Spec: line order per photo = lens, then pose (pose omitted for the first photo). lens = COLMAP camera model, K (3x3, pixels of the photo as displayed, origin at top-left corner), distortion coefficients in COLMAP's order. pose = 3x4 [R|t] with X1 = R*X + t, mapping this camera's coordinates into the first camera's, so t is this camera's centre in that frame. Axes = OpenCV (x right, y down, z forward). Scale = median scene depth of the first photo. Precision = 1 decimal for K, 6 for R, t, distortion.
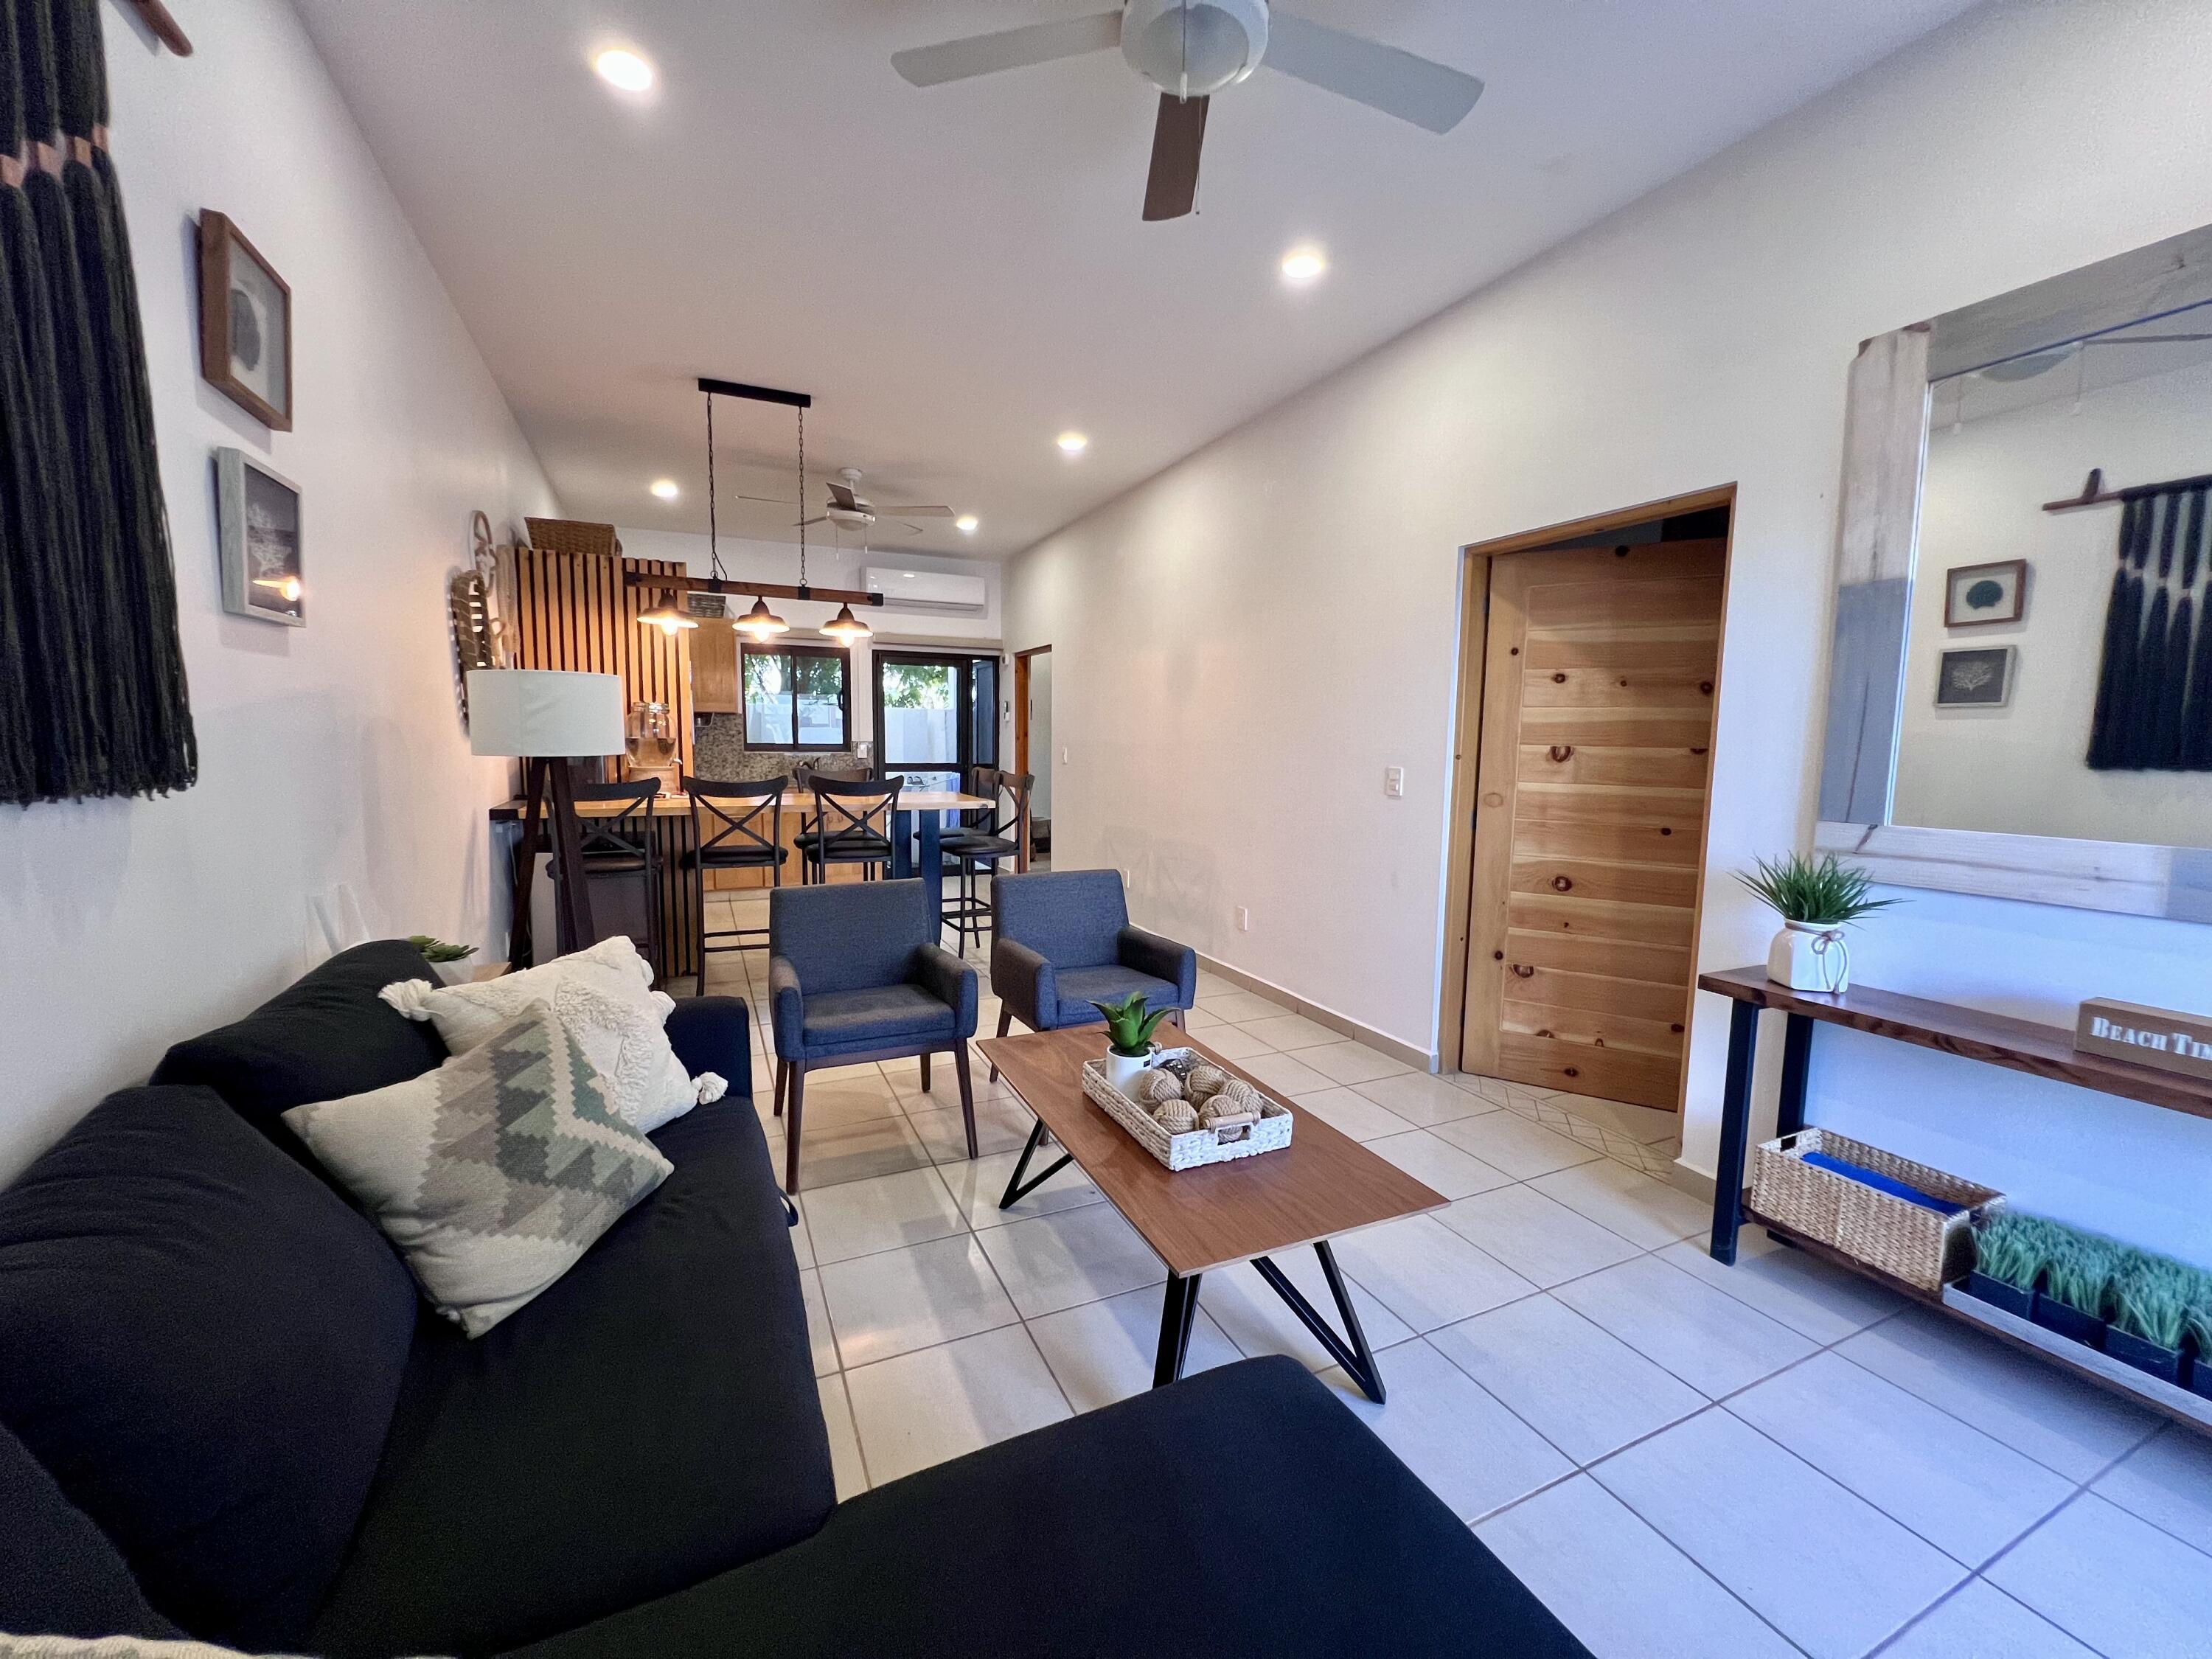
lens RADIAL K [[881.6, 0, 1095.4], [0, 881.6, 825.7], [0, 0, 1]] dist [-0.002414, -0.000114]
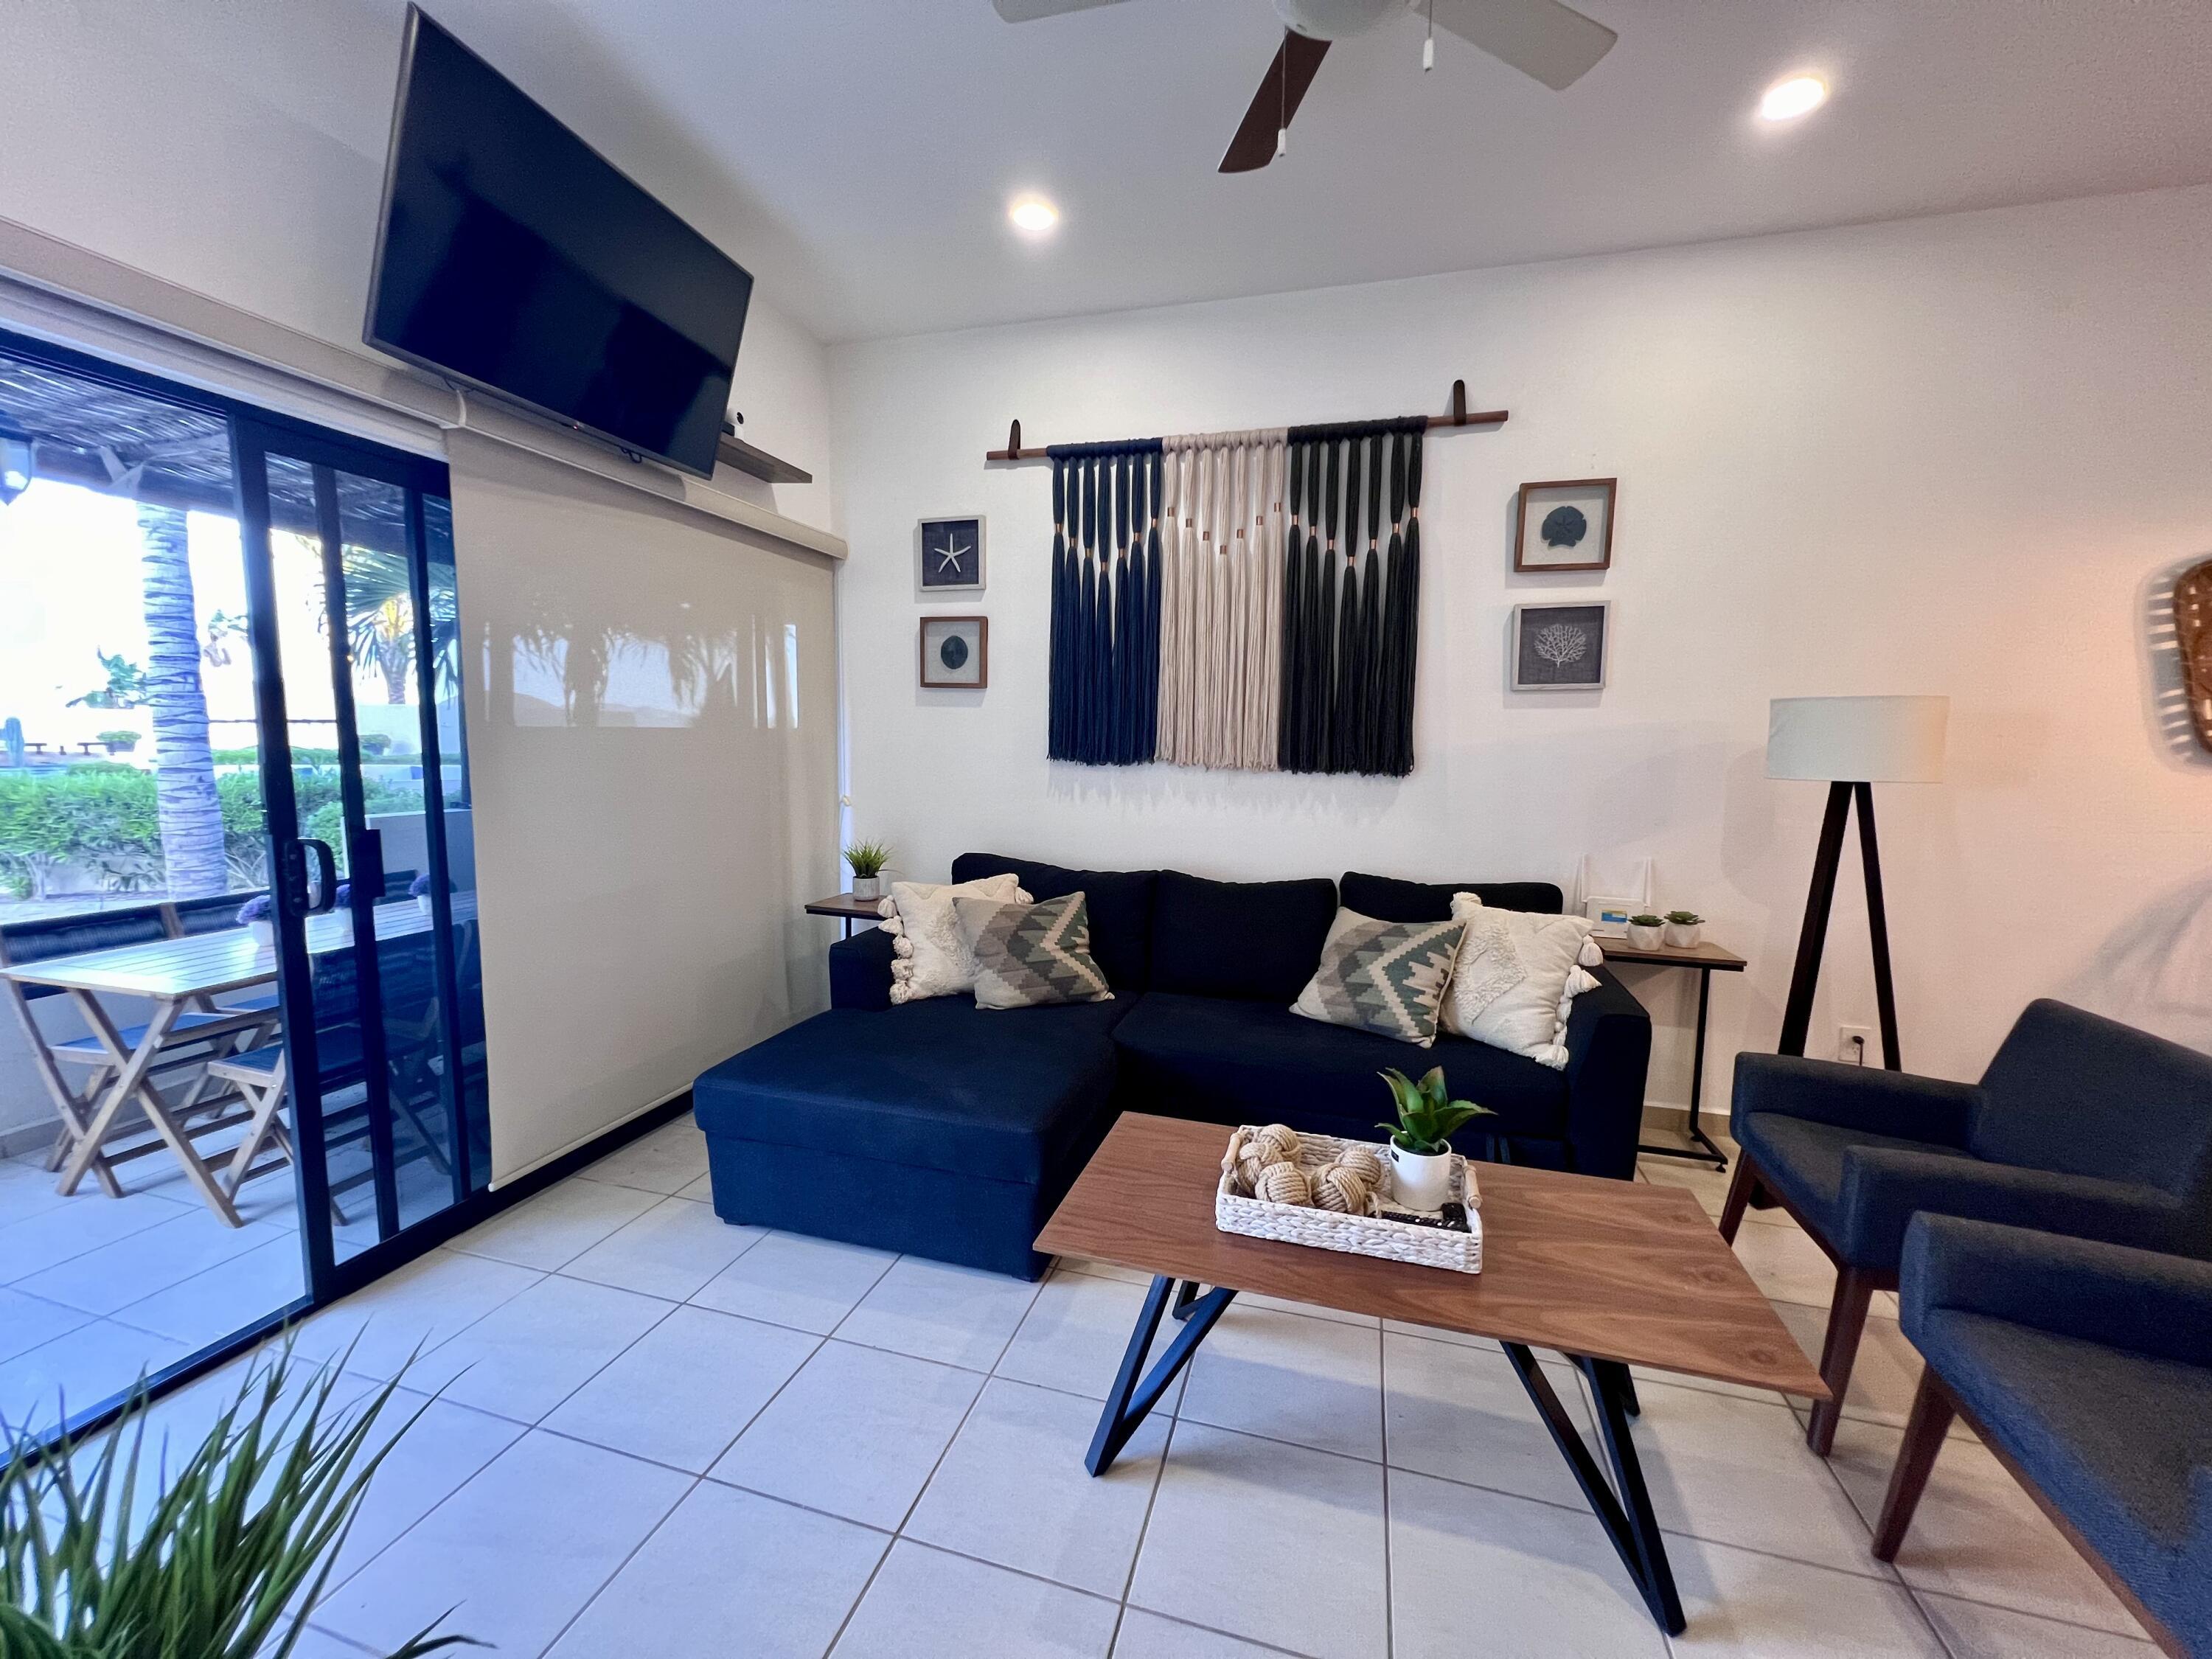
lens RADIAL K [[881.6, 0, 1095.4], [0, 881.6, 825.7], [0, 0, 1]] dist [-0.002414, -0.000114]
pose [[-0.660322, 0.047418, -0.749484, 0.412497], [-0.096009, 0.984485, 0.146874, -0.057854], [0.744820, 0.168941, -0.645524, 0.626567]]
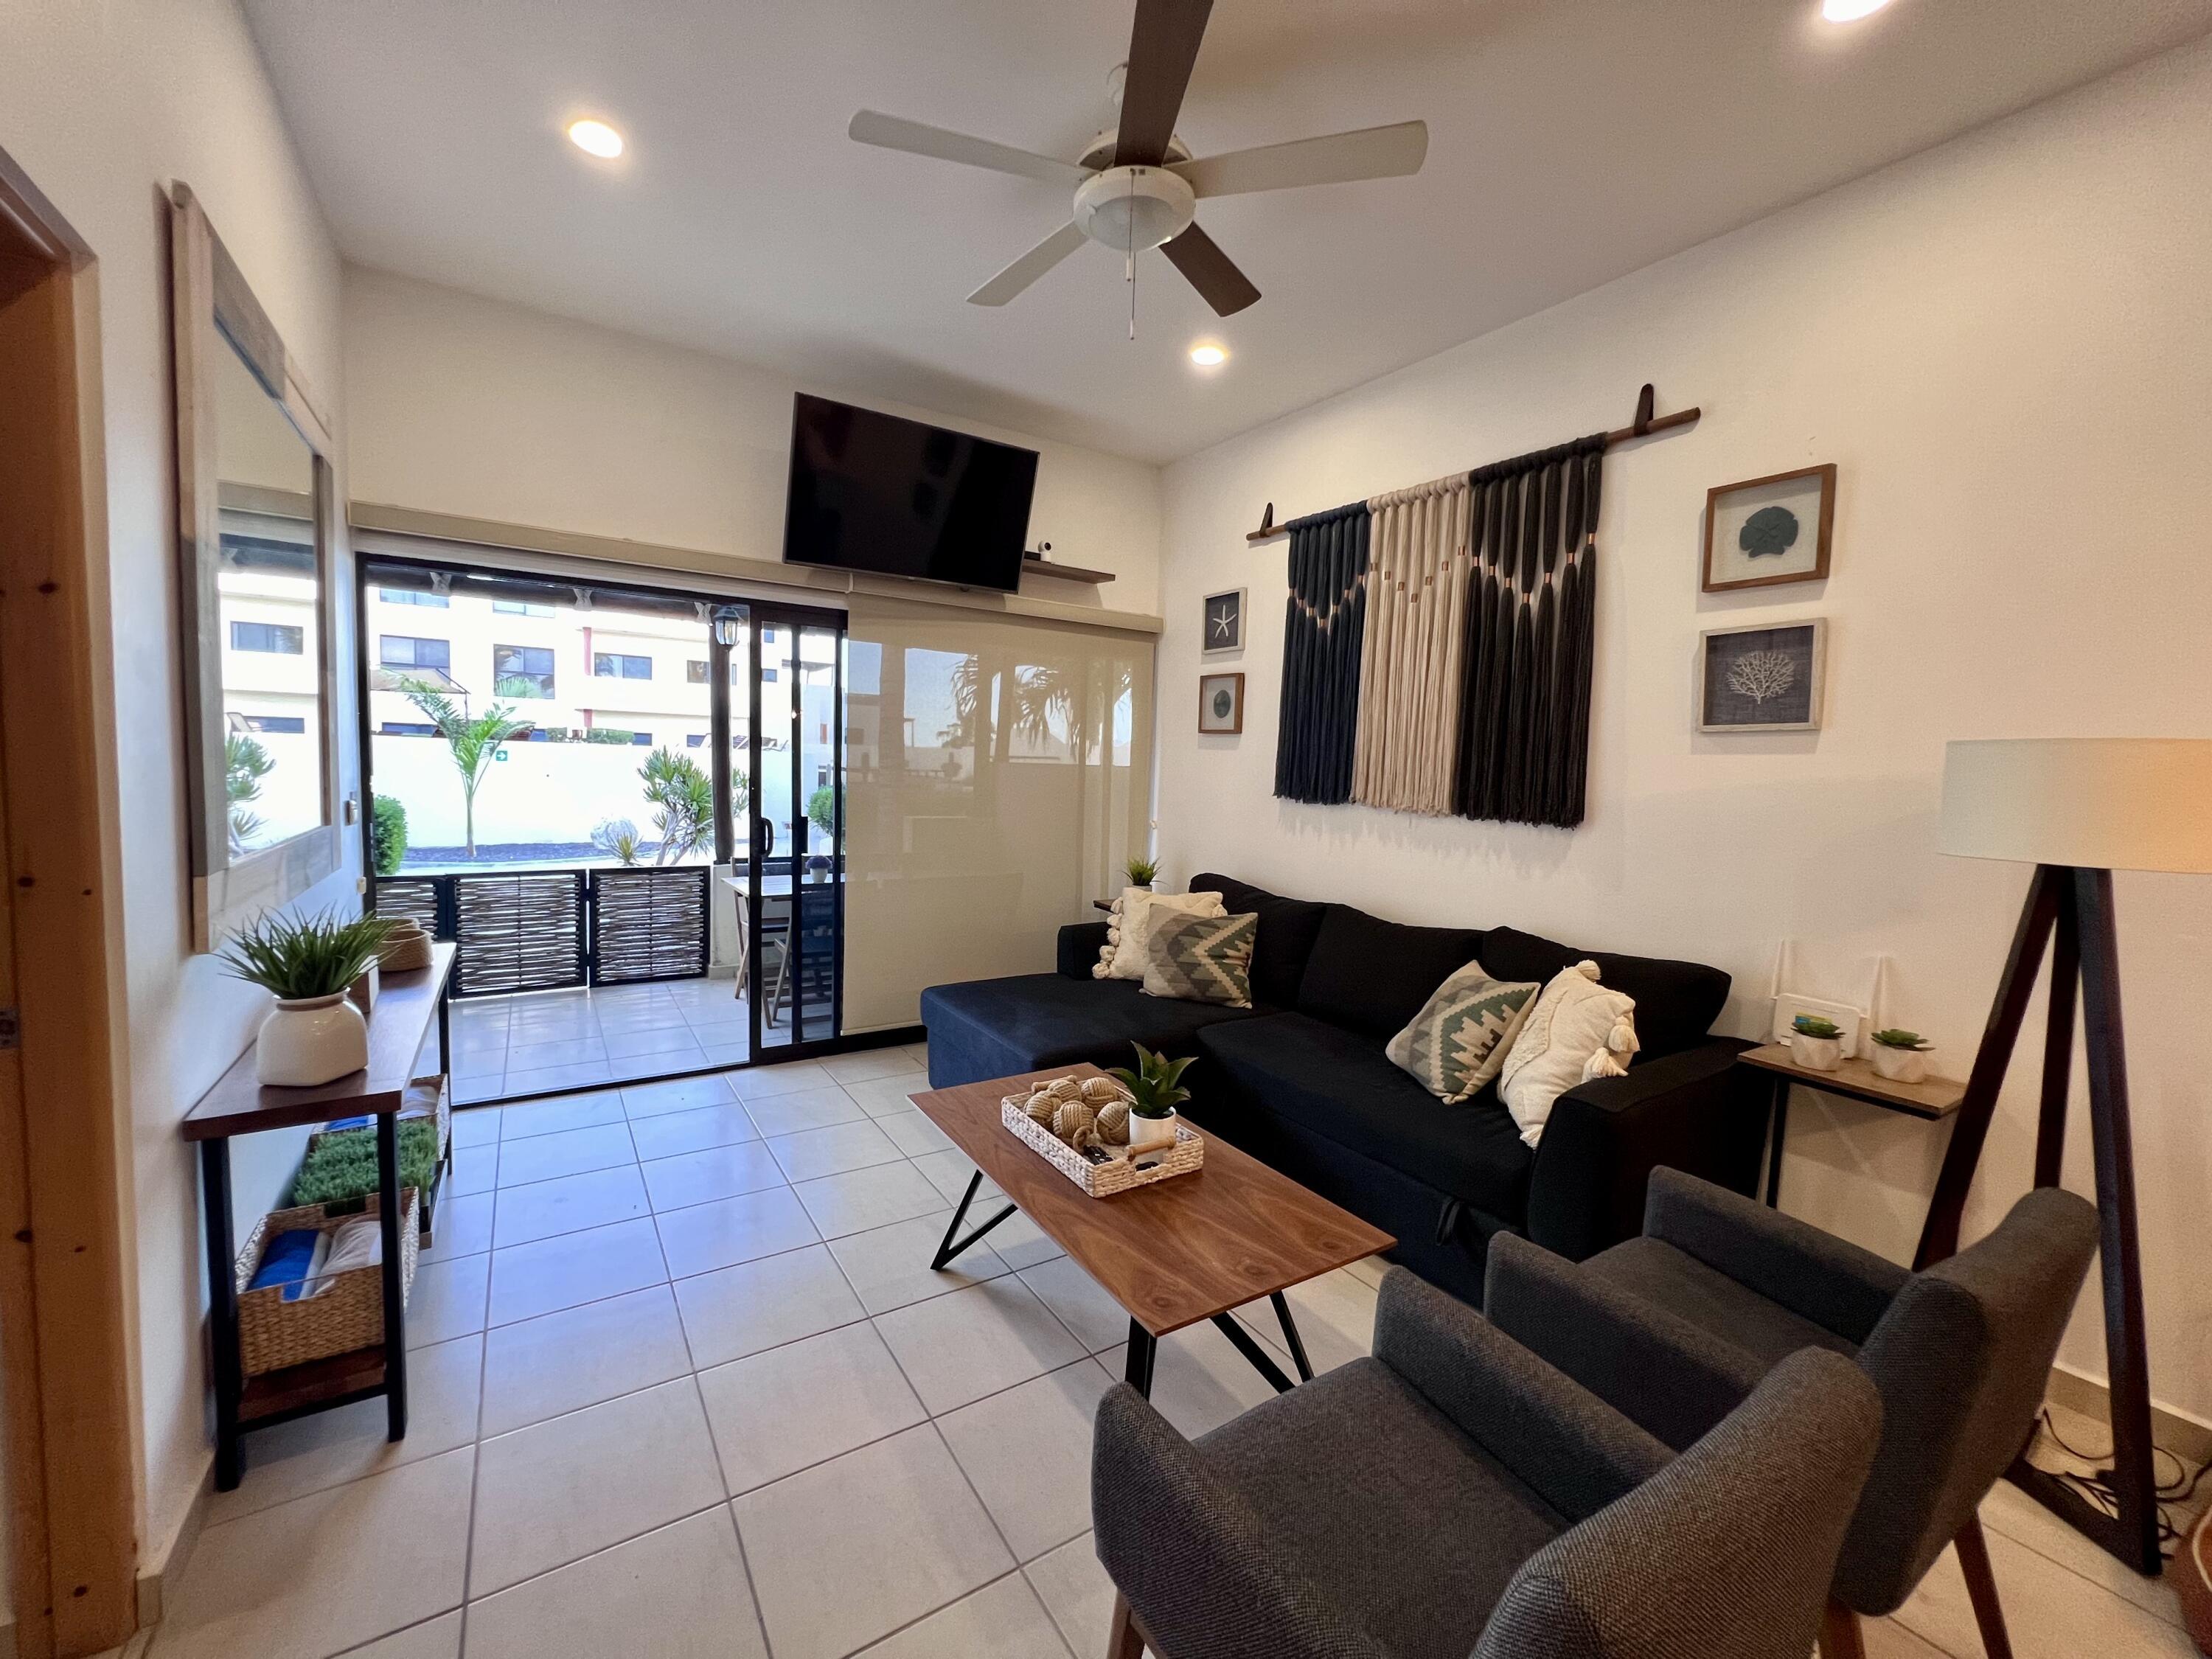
lens RADIAL K [[884.1, 0, 1097.8], [0, 884.1, 824.4], [0, 0, 1]] dist [-0.007355, -0.000123]
pose [[-0.988605, -0.041199, -0.144782, 0.125515], [-0.064441, 0.985059, 0.159708, -0.102693], [0.136039, 0.167218, -0.976489, 0.950578]]
